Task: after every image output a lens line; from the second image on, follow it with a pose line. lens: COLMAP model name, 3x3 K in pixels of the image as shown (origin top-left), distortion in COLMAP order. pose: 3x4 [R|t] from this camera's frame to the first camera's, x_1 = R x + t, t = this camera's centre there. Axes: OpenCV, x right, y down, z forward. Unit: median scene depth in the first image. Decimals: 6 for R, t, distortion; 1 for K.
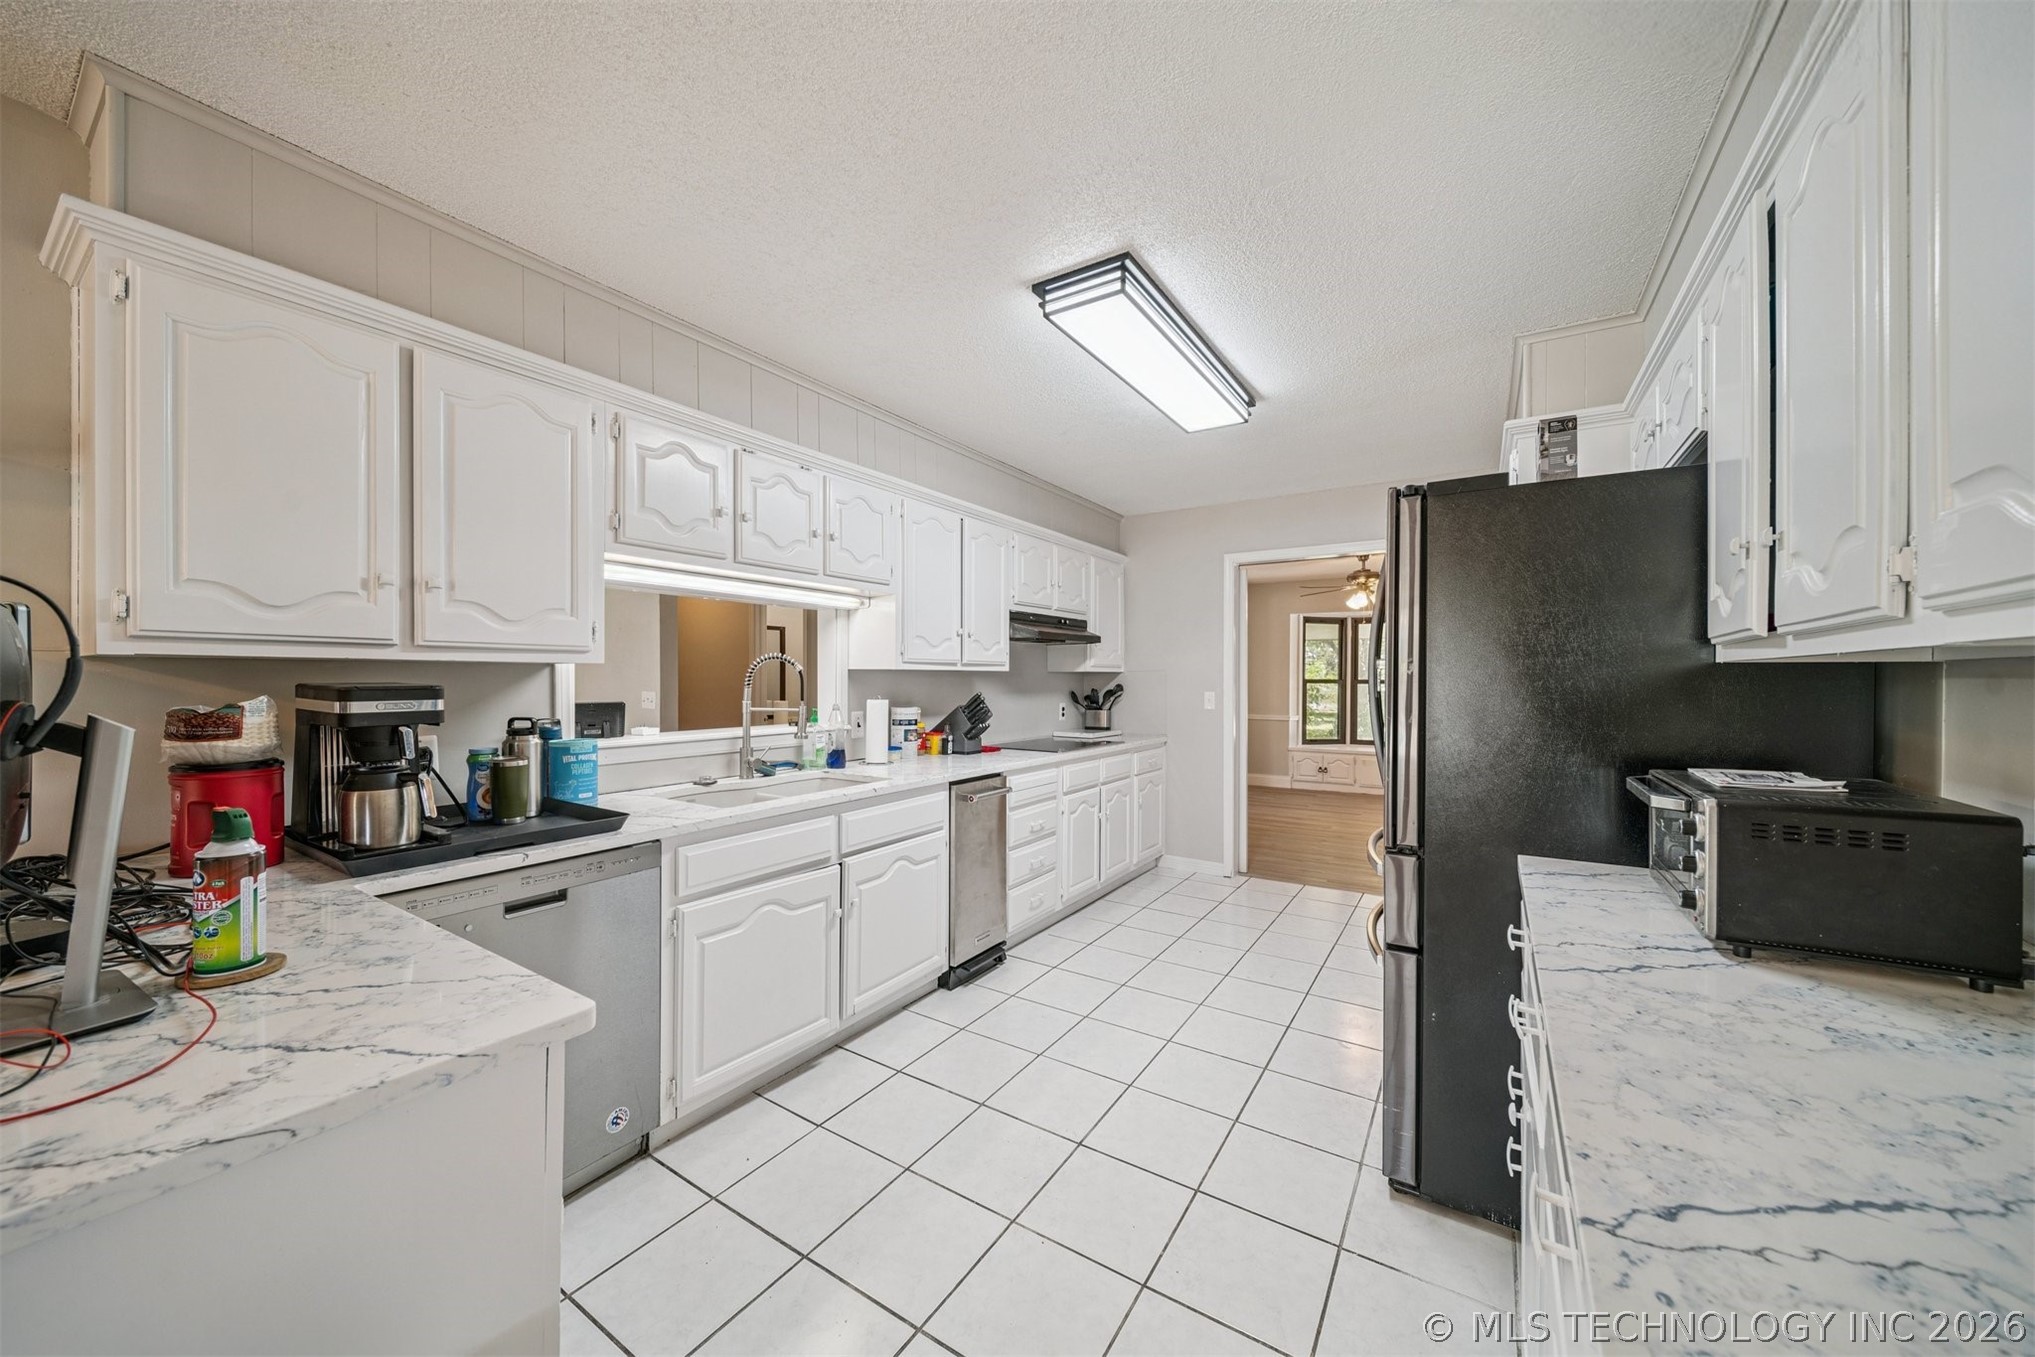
lens RADIAL K [[724.4, 0, 1031.2], [0, 724.4, 679.8], [0, 0, 1]] dist [-0.000758, -0.000583]
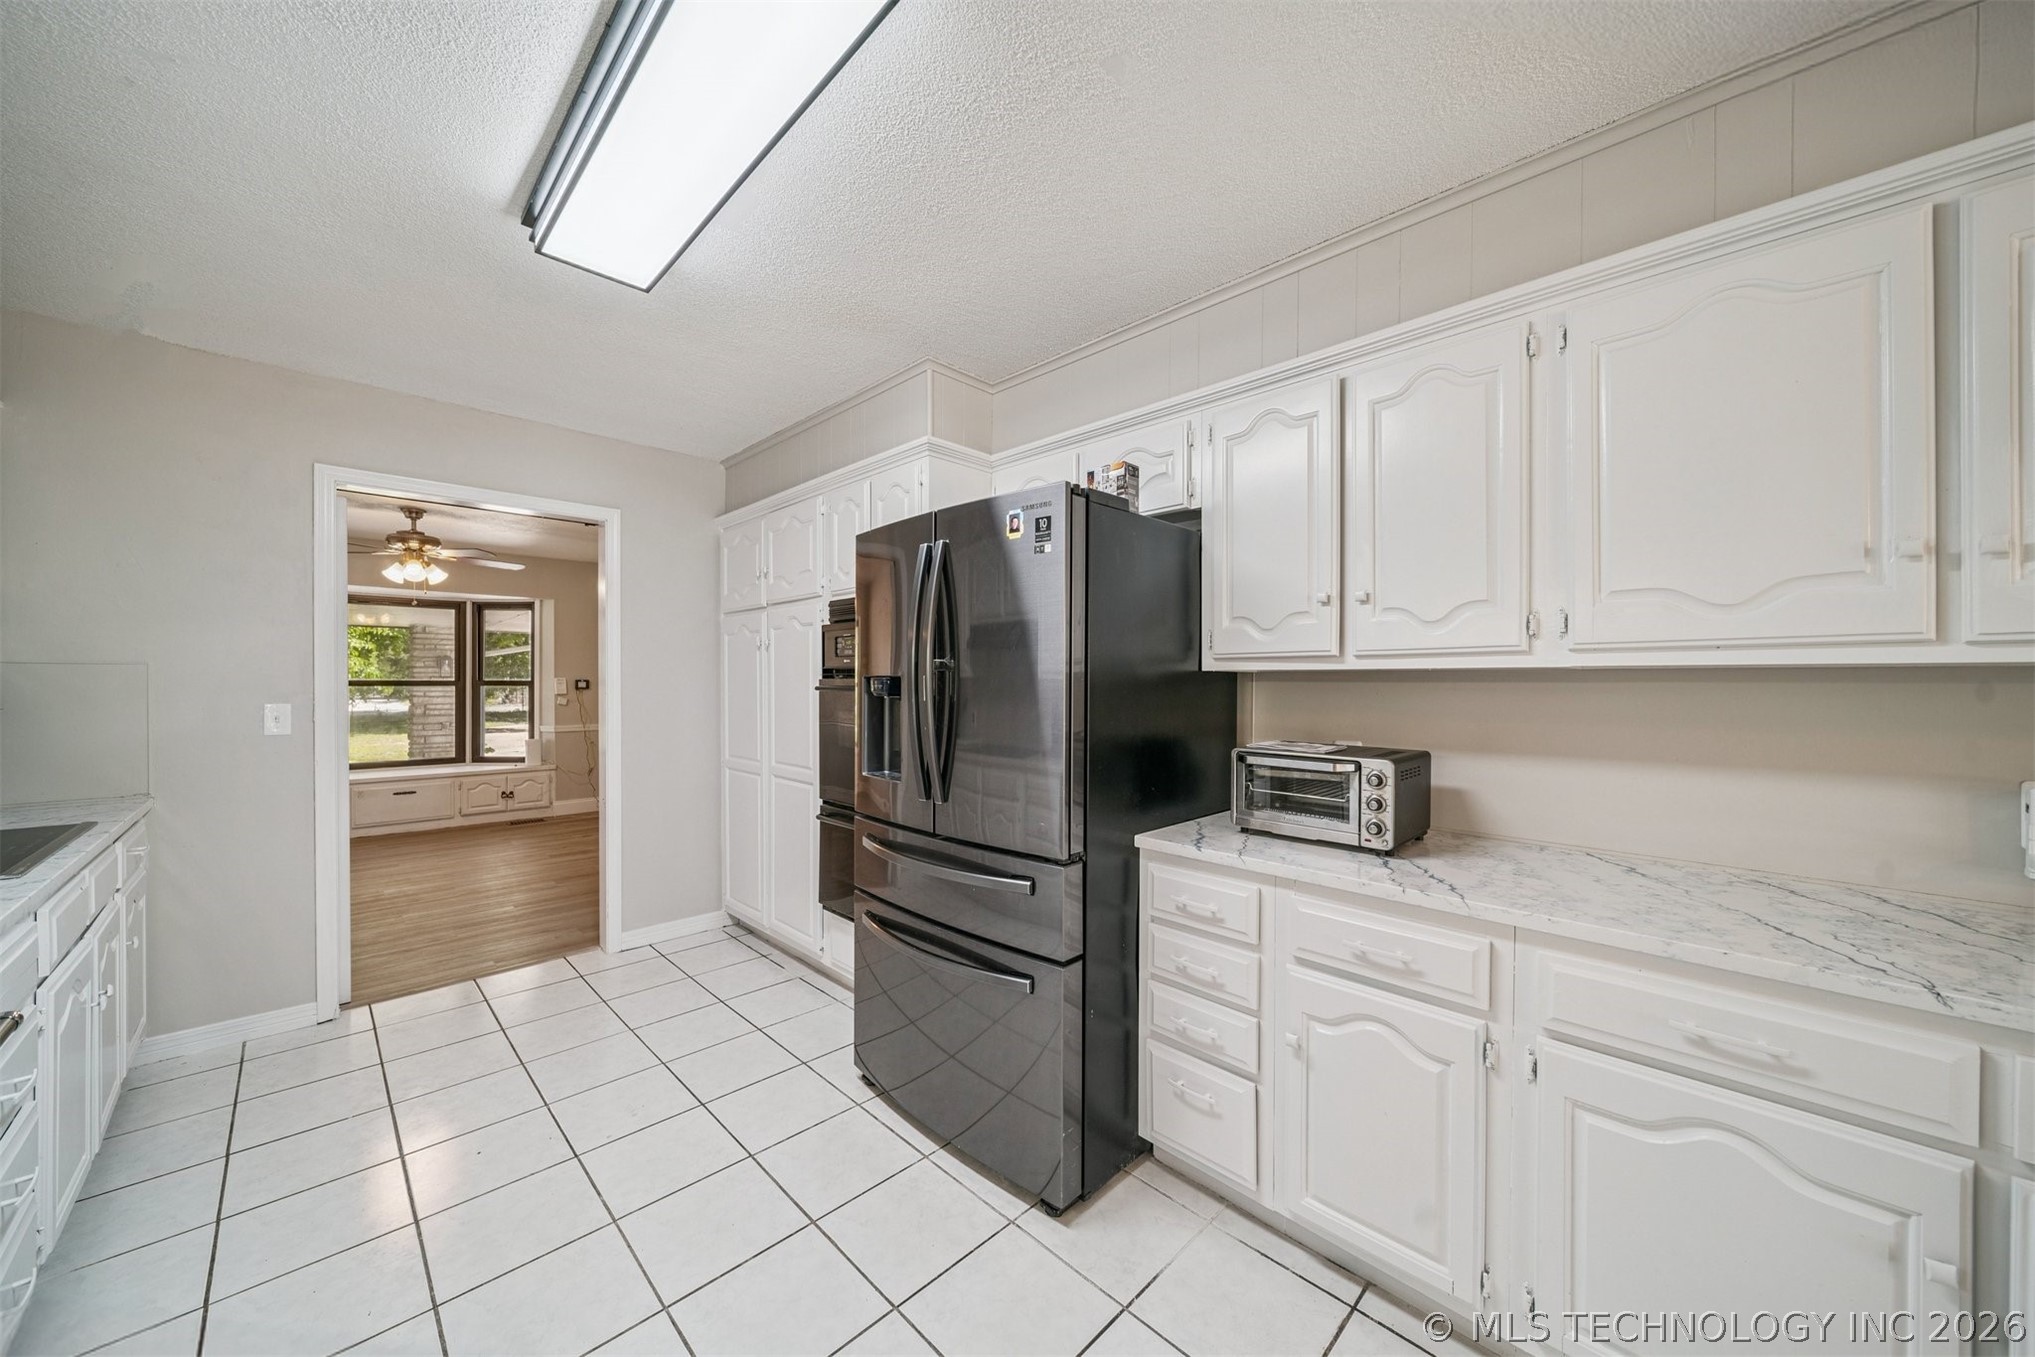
lens RADIAL K [[724.4, 0, 1019.8], [0, 724.4, 677.8], [0, 0, 1]] dist [-0.000758, -0.000583]
pose [[0.222886, -0.001249, 0.974844, -0.517588], [0.000795, 0.999999, 0.001099, -0.009865], [-0.974844, 0.000530, 0.222887, 0.980171]]
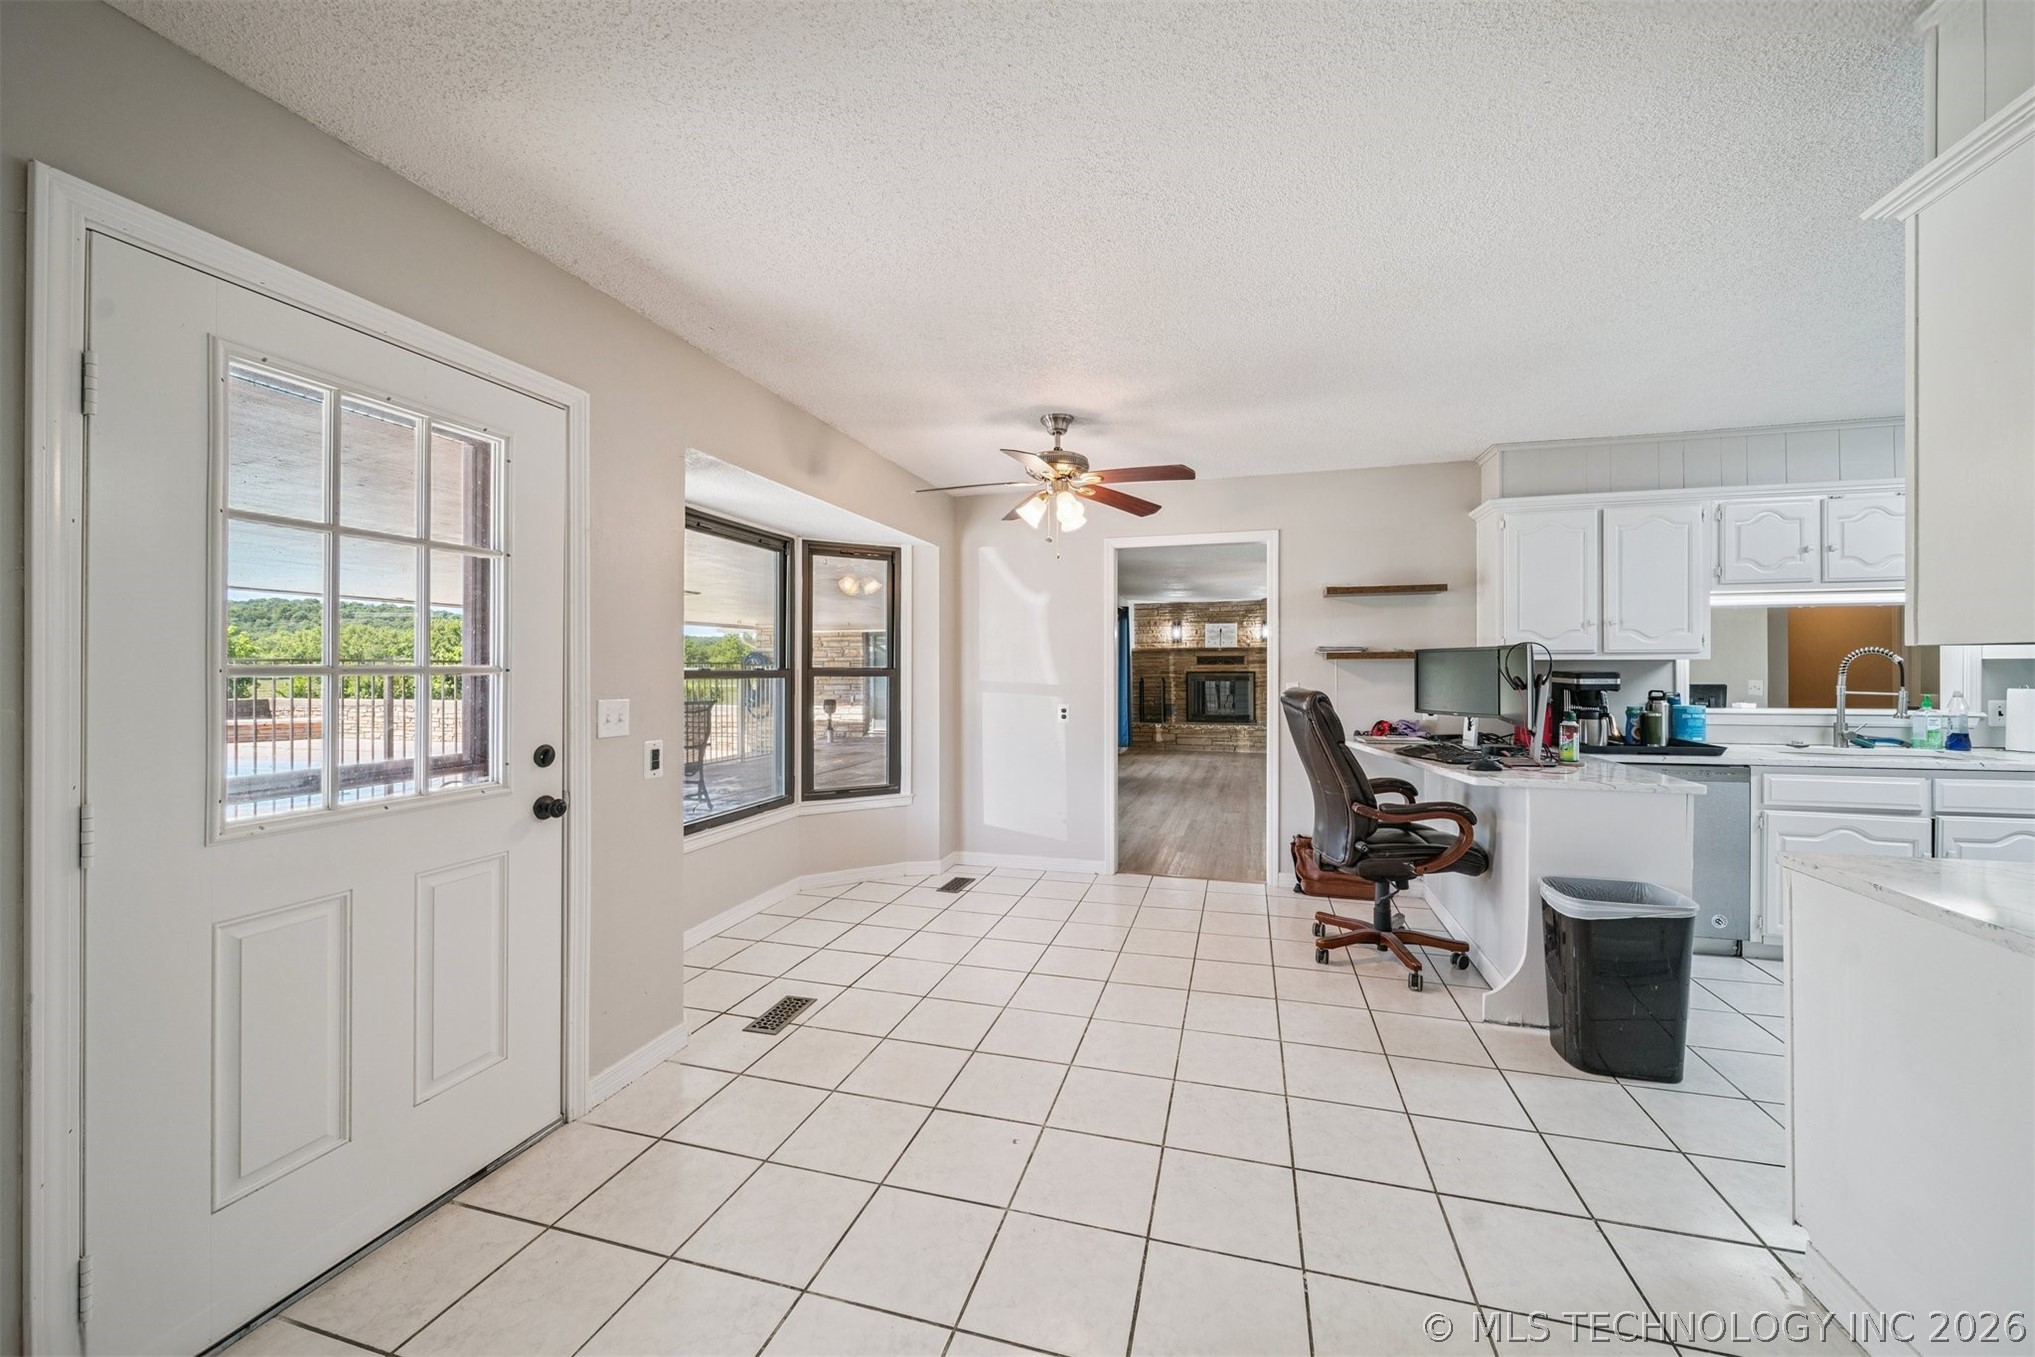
lens RADIAL K [[724.4, 0, 1056.6], [0, 724.4, 668.8], [0, 0, 1]] dist [-0.000758, -0.000583]
pose [[0.297307, -0.002635, -0.954778, 0.503243], [-0.000506, 0.999996, -0.002917, 0.004288], [0.954782, 0.001351, 0.297305, -0.847811]]
